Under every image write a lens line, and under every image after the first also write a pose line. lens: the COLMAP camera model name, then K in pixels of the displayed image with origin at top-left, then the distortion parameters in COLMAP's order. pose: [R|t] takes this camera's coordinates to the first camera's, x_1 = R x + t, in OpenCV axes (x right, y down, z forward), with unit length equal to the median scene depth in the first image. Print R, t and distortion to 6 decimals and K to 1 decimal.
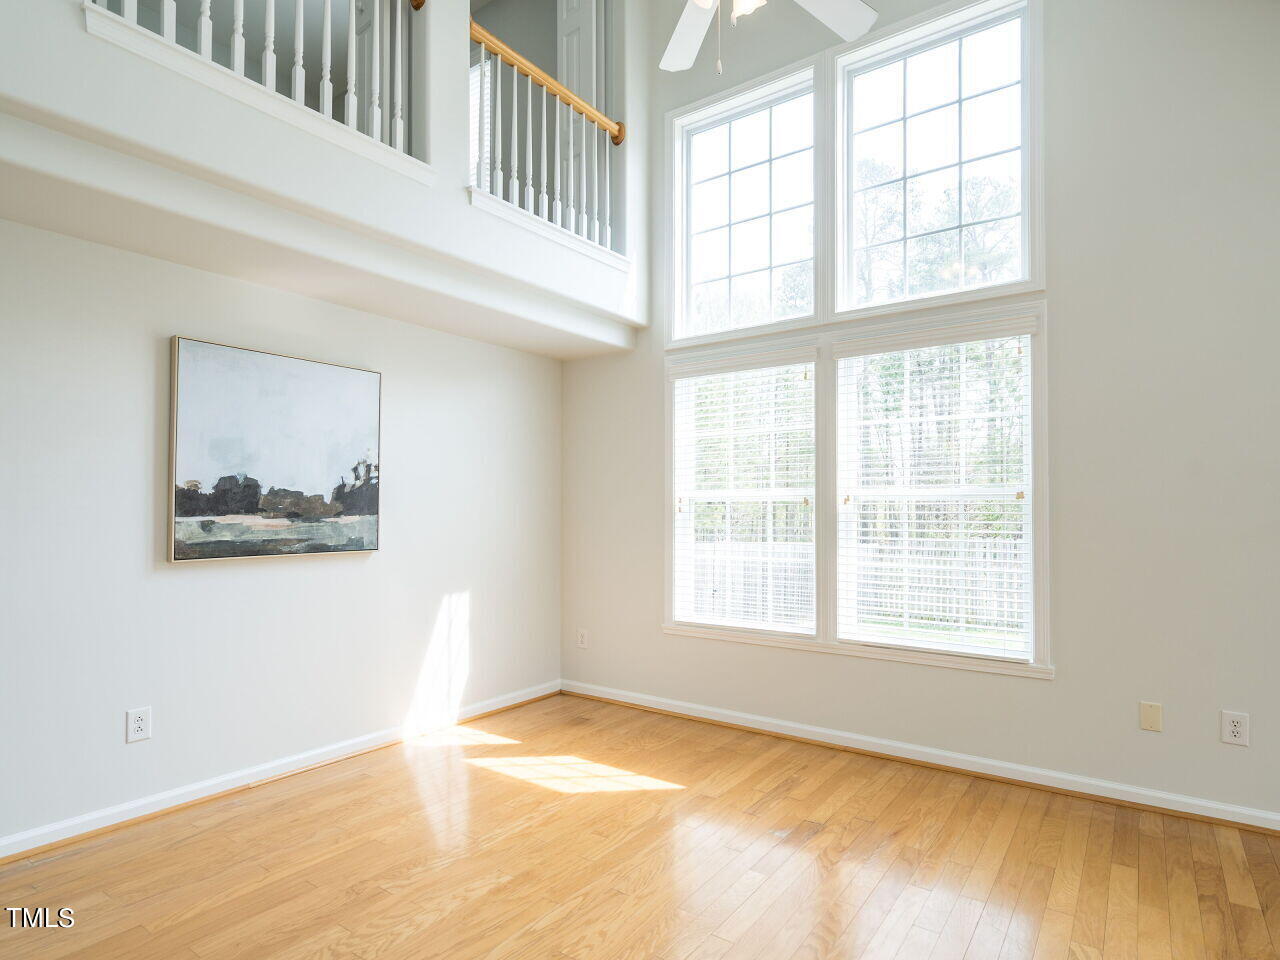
lens RADIAL K [[704.8, 0, 606.9], [0, 704.8, 501.7], [0, 0, 1]] dist [-0.004957, -0.000356]
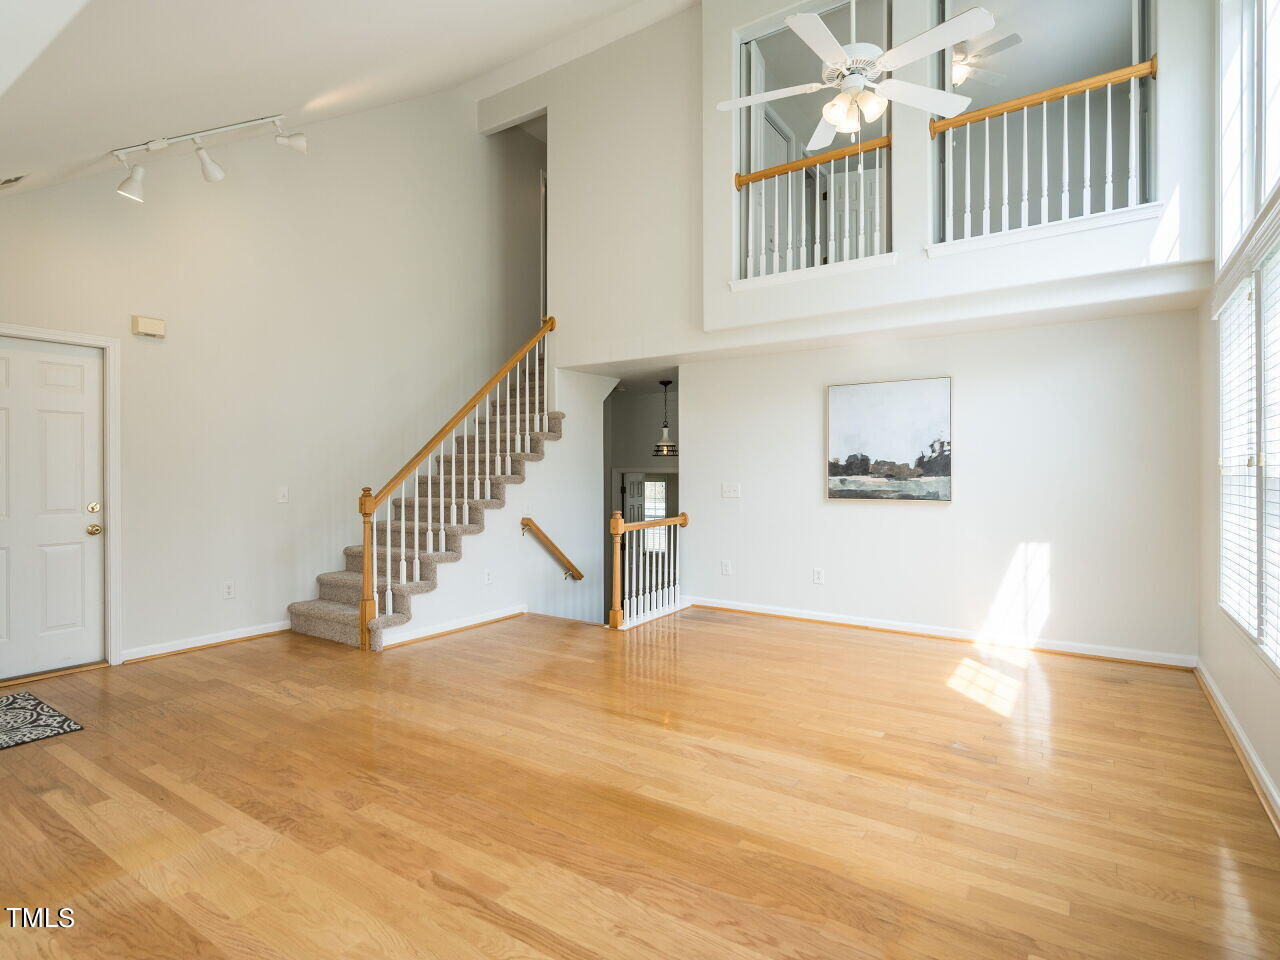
lens RADIAL K [[650.2, 0, 627.2], [0, 650.2, 478.9], [0, 0, 1]] dist [-0.001998, -0.000114]
pose [[0.020100, 0.012724, -0.999717, 1.013508], [0.017291, 0.999765, 0.013072, -0.004971], [0.999648, -0.017549, 0.019876, 0.321390]]
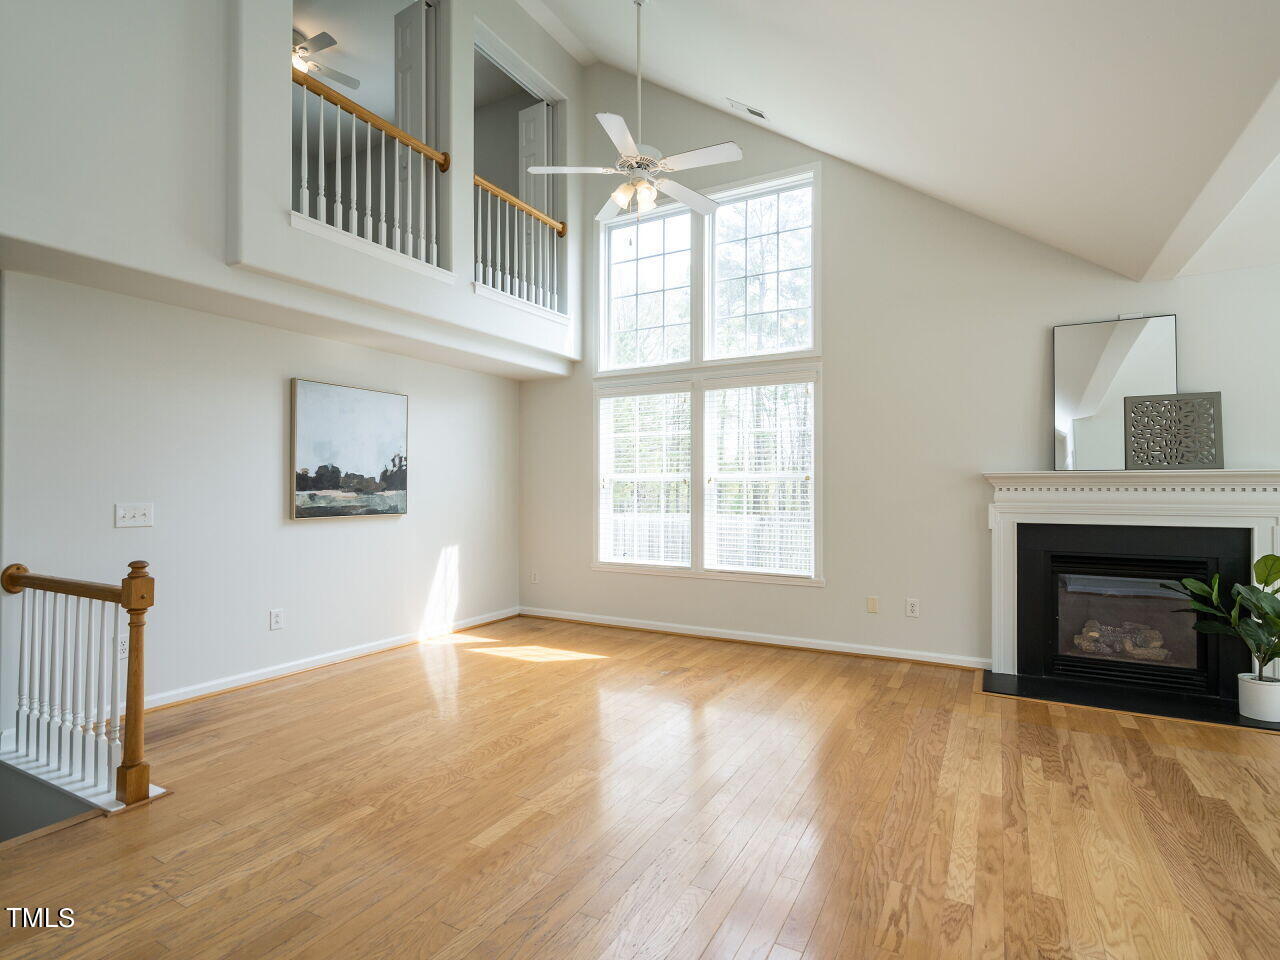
lens RADIAL K [[695.2, 0, 585.7], [0, 695.2, 476.0], [0, 0, 1]] dist [-0.003050, -0.000114]
pose [[0.995320, 0.001805, 0.096621, -0.088332], [-0.001574, 0.999996, -0.002469, -0.008745], [-0.096626, 0.002305, 0.995318, -0.534225]]
